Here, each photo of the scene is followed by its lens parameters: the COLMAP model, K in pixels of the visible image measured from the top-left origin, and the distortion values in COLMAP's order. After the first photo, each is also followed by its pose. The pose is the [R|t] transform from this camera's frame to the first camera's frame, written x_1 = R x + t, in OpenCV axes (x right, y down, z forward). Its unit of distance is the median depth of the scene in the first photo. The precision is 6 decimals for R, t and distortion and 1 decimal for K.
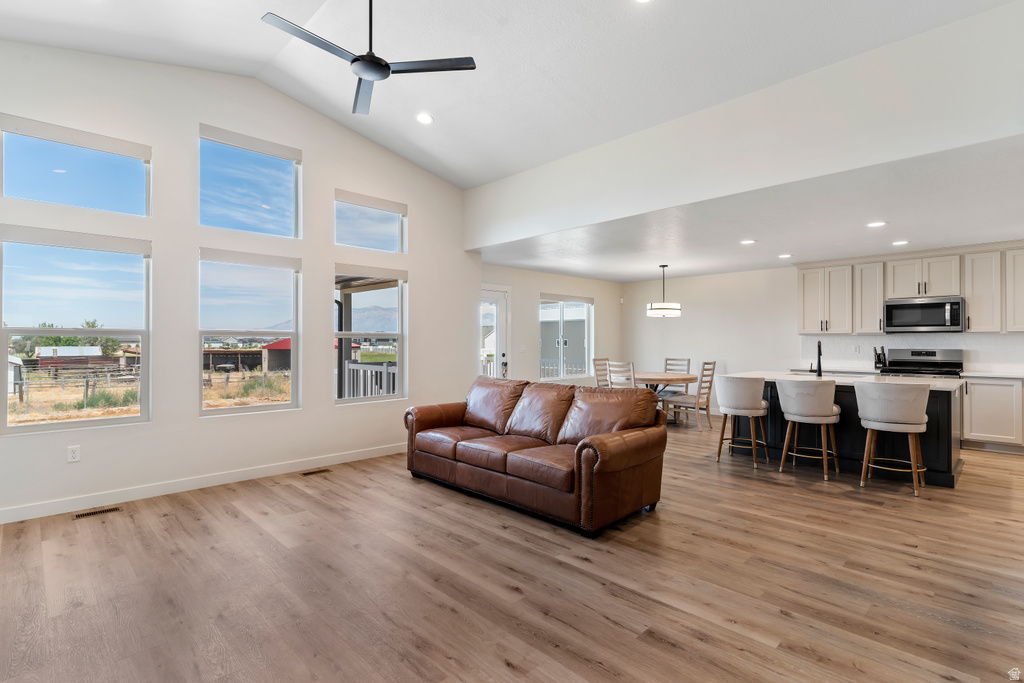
lens RADIAL K [[501.2, 0, 508.3], [0, 501.2, 341.3], [0, 0, 1]] dist [0.013595, -0.004315]
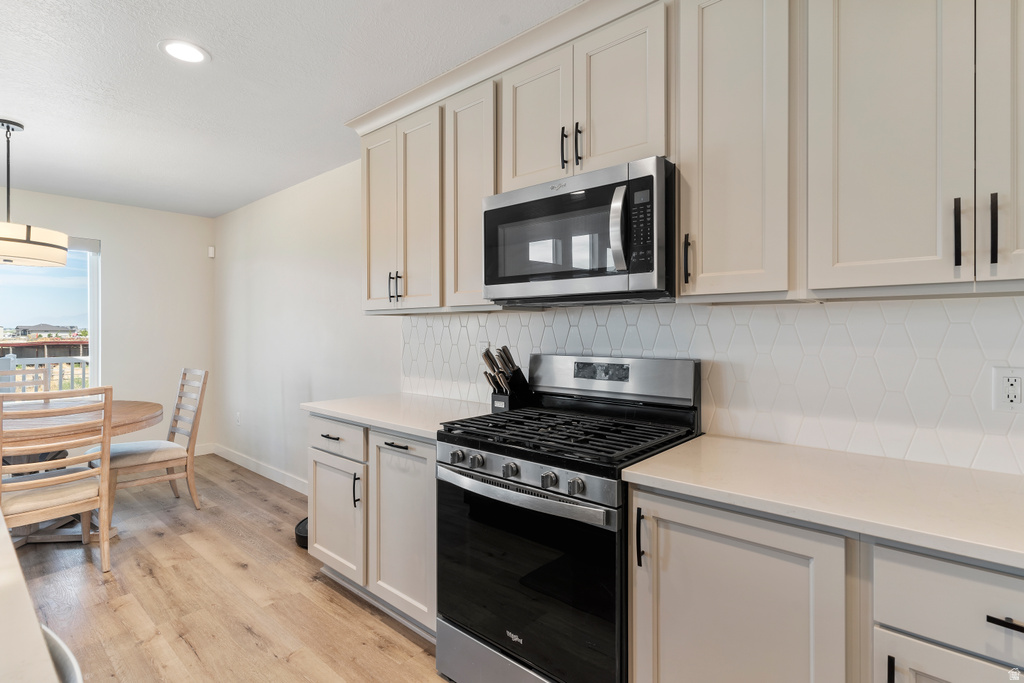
lens RADIAL K [[501.2, 0, 515.8], [0, 501.2, 327.1], [0, 0, 1]] dist [0.013595, -0.004315]
pose [[0.997460, 0.004464, 0.071088, 0.769748], [-0.003800, 0.999948, -0.009473, 0.000569], [-0.071127, 0.009179, 0.997425, 0.718792]]
